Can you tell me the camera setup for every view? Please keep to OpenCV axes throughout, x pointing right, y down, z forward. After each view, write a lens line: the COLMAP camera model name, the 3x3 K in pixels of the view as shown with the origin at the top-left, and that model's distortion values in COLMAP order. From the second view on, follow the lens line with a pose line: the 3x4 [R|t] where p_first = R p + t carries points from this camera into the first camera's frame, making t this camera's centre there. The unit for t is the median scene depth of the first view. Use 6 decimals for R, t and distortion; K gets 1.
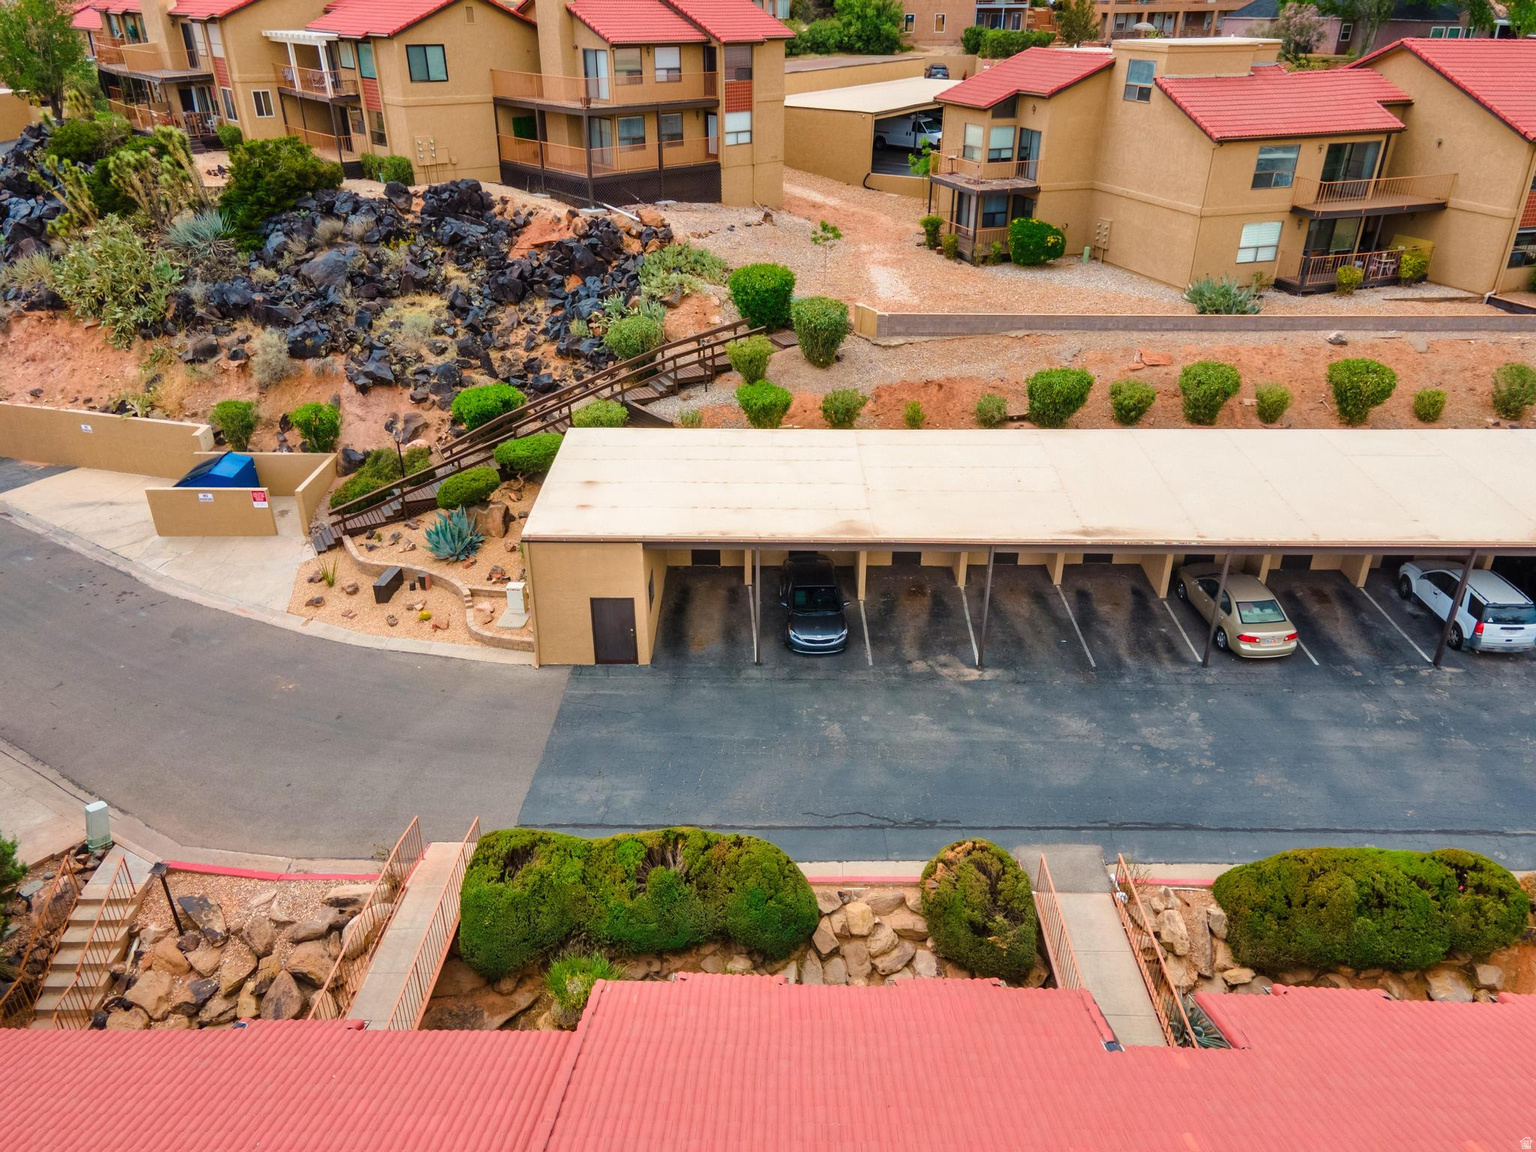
lens RADIAL K [[1119.7, 0, 766.8], [0, 1119.7, 573.2], [0, 0, 1]] dist [0.032038, 0.028571]
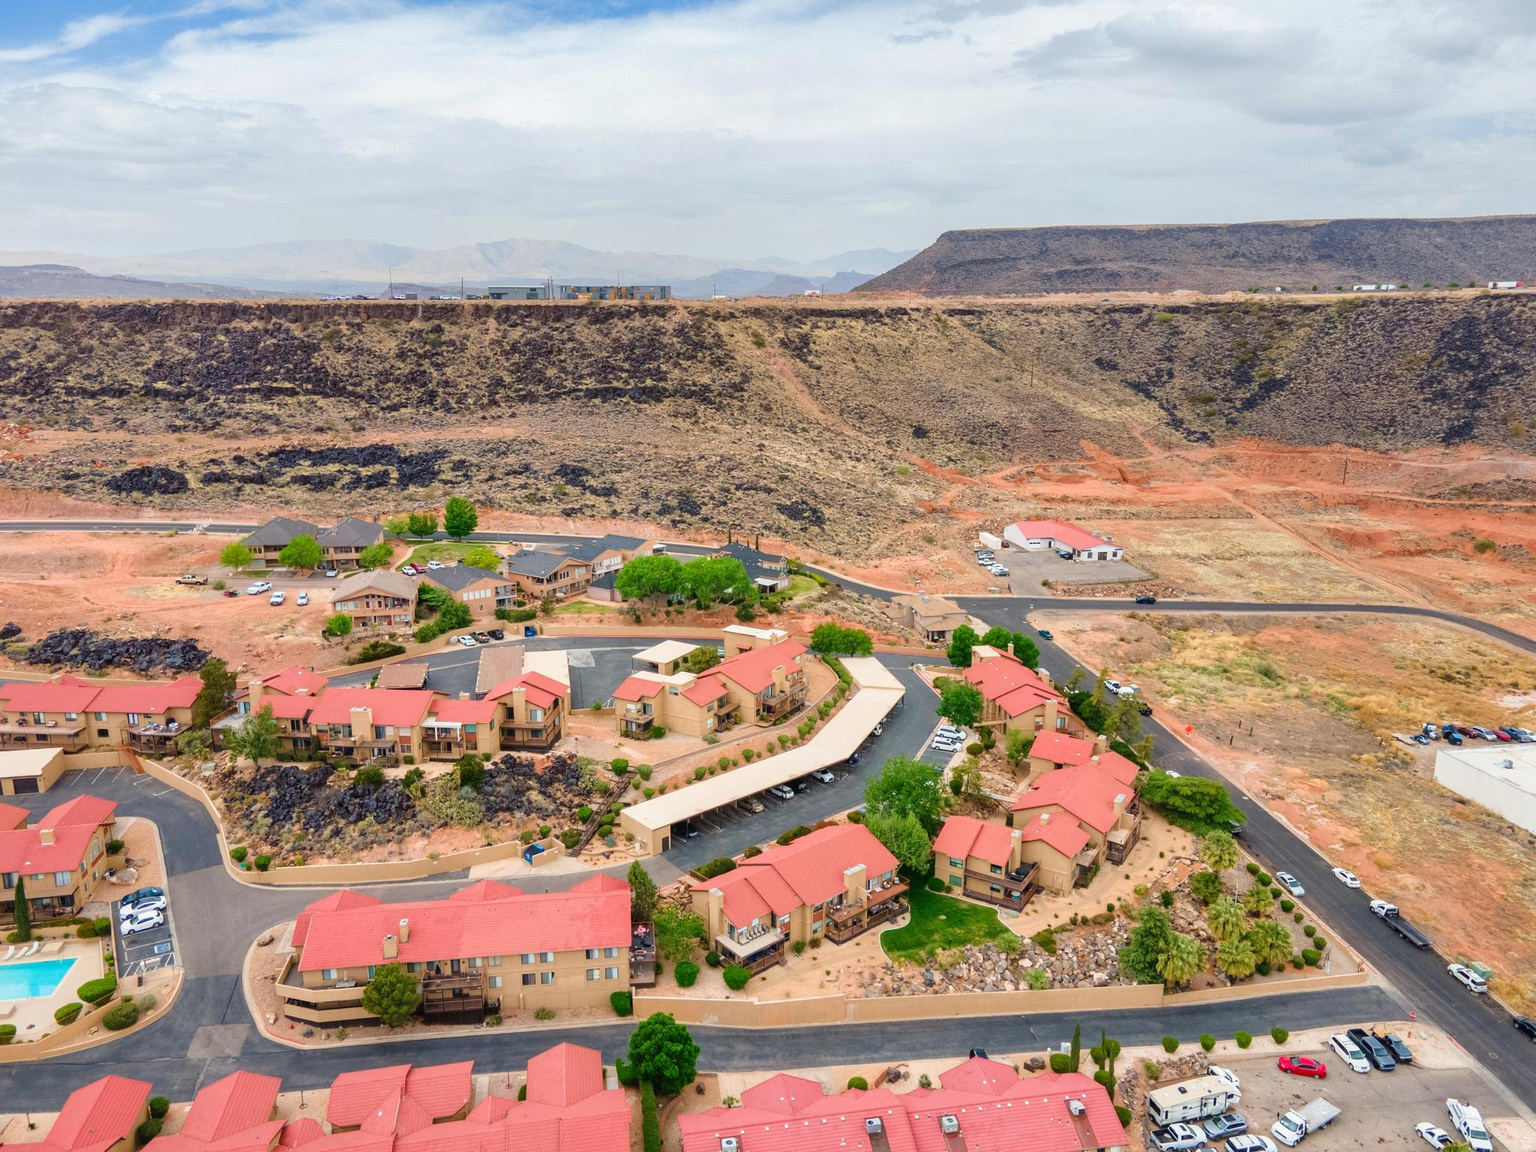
lens RADIAL K [[1119.7, 0, 768.0], [0, 1119.7, 574.5], [0, 0, 1]] dist [0.032038, 0.028571]
pose [[0.742873, -0.158163, 0.650479, -2.000297], [0.308163, 0.943408, -0.122546, -0.229494], [-0.594285, 0.291490, 0.749573, -2.385503]]
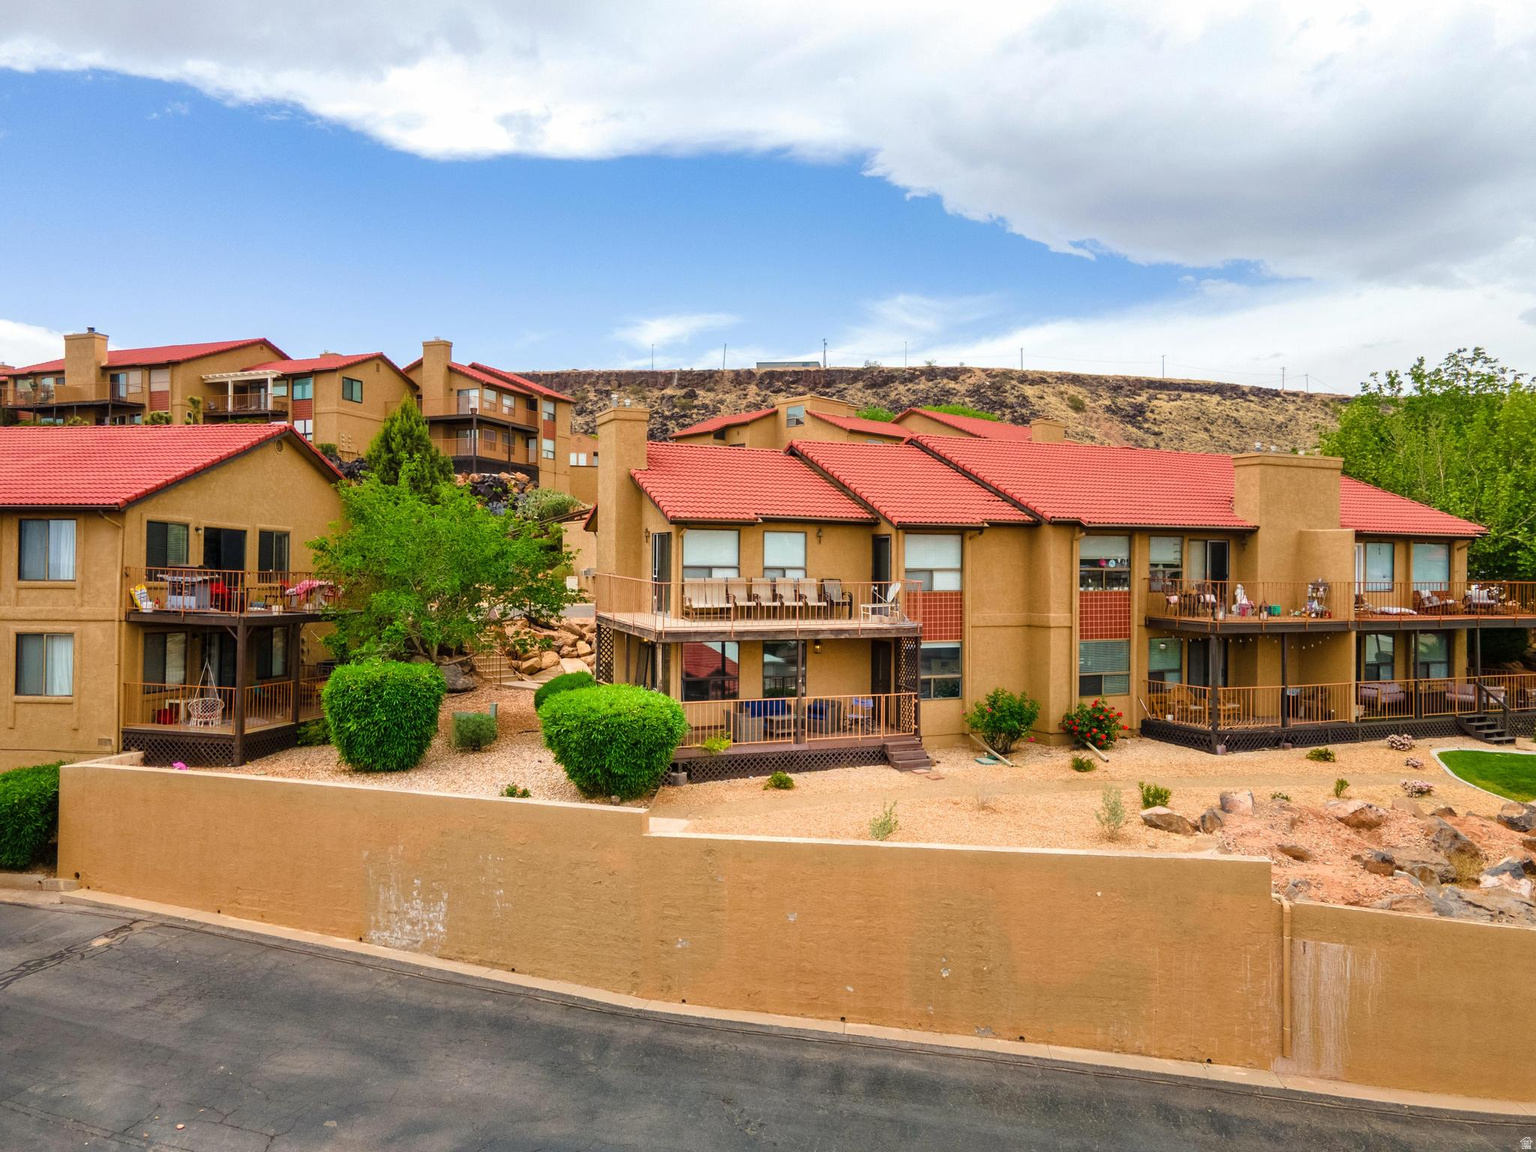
lens RADIAL K [[1119.7, 0, 767.6], [0, 1119.7, 570.6], [0, 0, 1]] dist [0.032038, 0.028571]
pose [[0.905060, 0.009365, 0.425181, -0.480822], [0.189788, 0.885791, -0.423503, 0.547485], [-0.380588, 0.463990, 0.799916, -0.317278]]
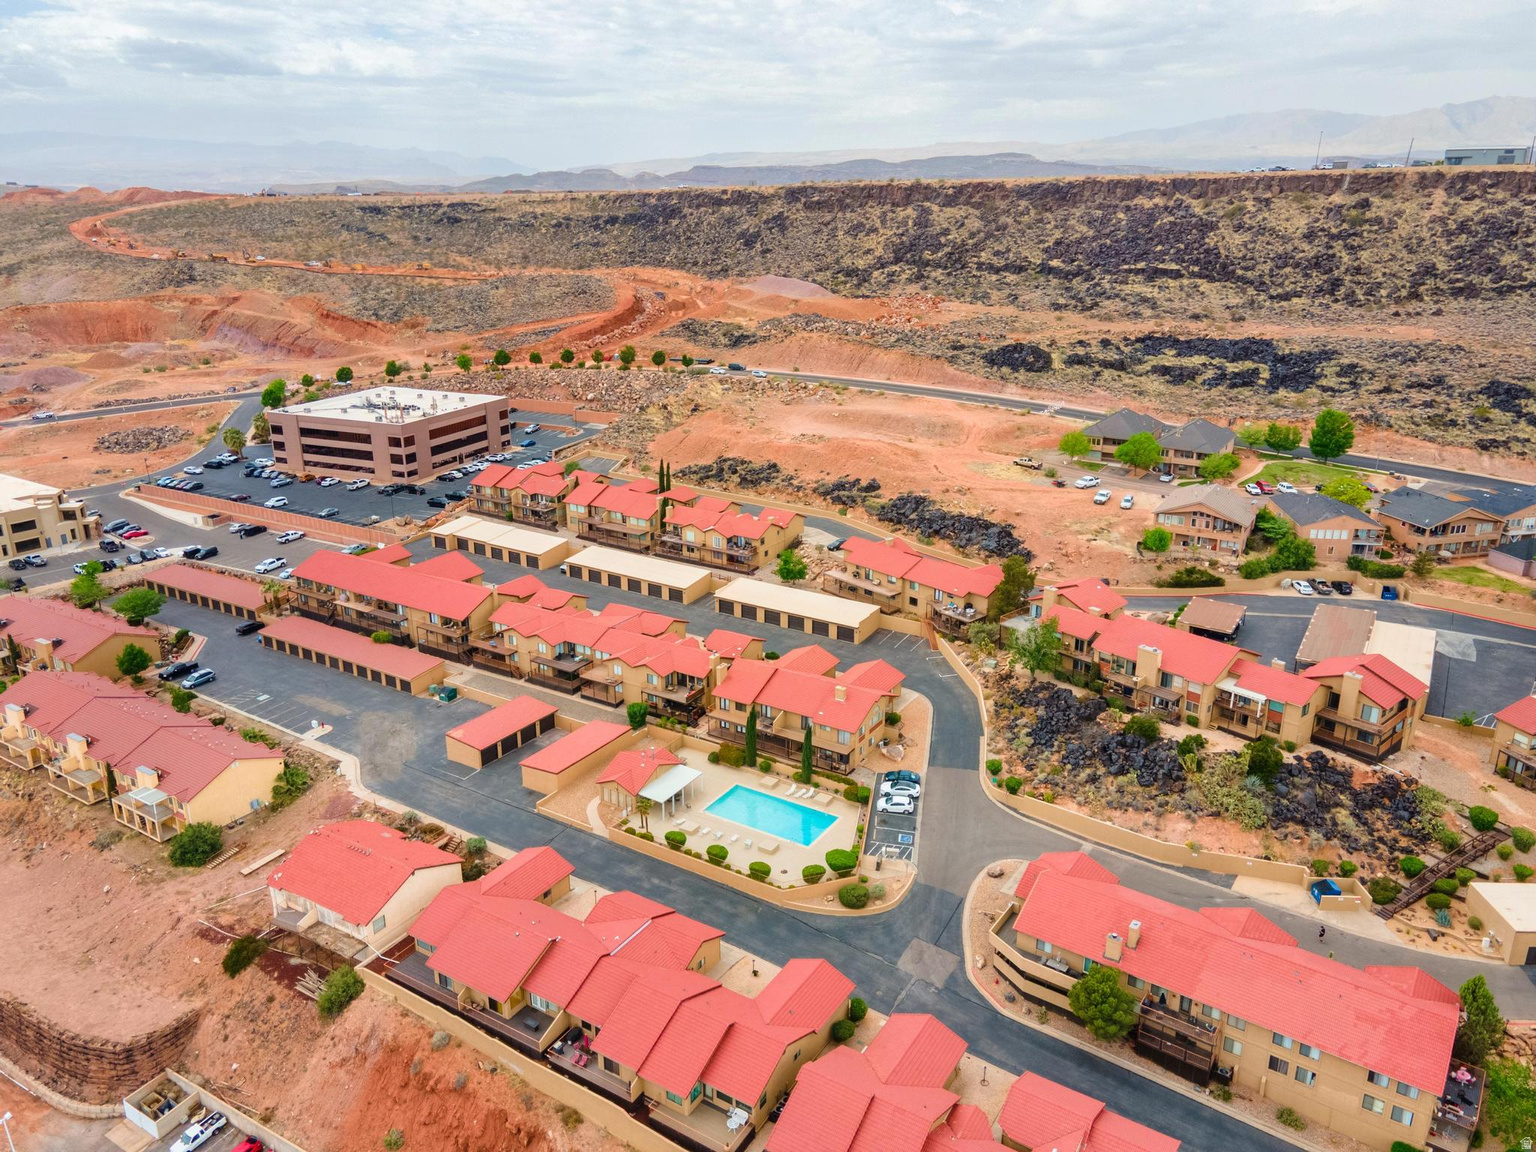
lens RADIAL K [[1119.7, 0, 766.1], [0, 1119.7, 571.3], [0, 0, 1]] dist [0.032038, 0.028571]
pose [[0.999910, -0.000136, -0.013416, -1.713527], [-0.001826, 0.989265, -0.146122, -0.422303], [0.013292, 0.146134, 0.989176, -1.911488]]
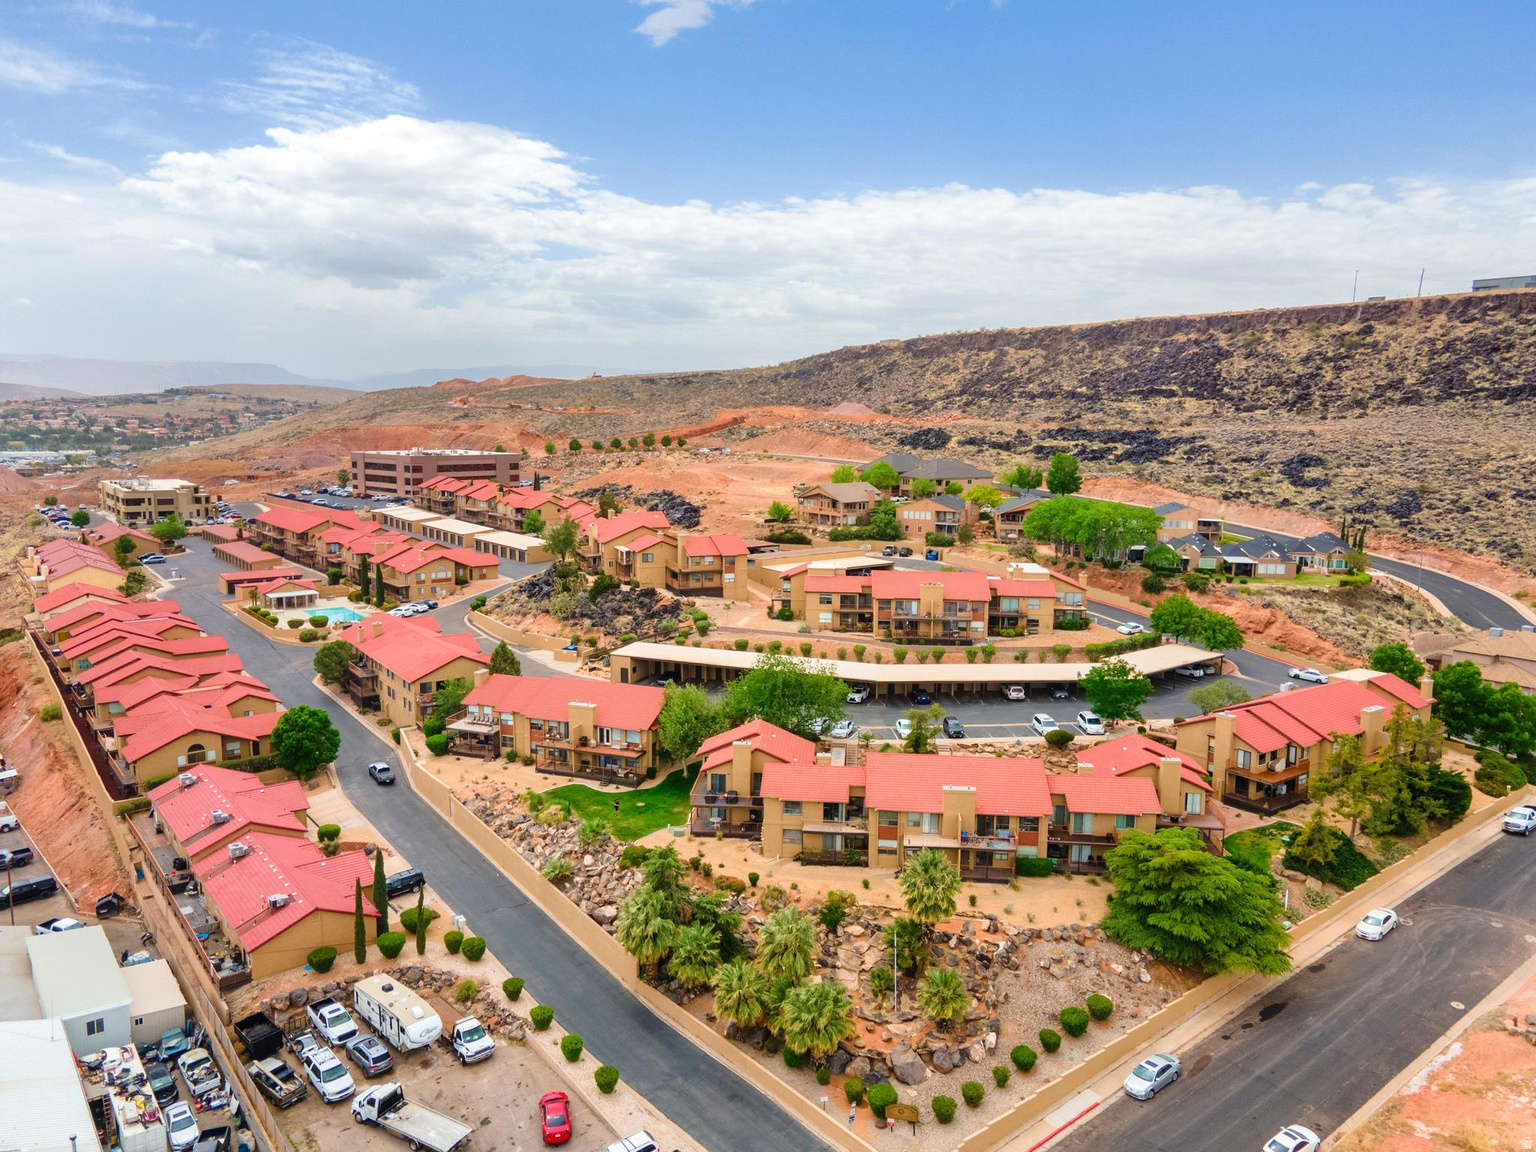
lens RADIAL K [[1119.7, 0, 768.3], [0, 1119.7, 577.3], [0, 0, 1]] dist [0.032038, 0.028571]
pose [[0.933275, 0.059360, -0.354223, 1.528749], [-0.170395, 0.941368, -0.291189, 0.681127], [0.316170, 0.332118, 0.888670, -2.356317]]
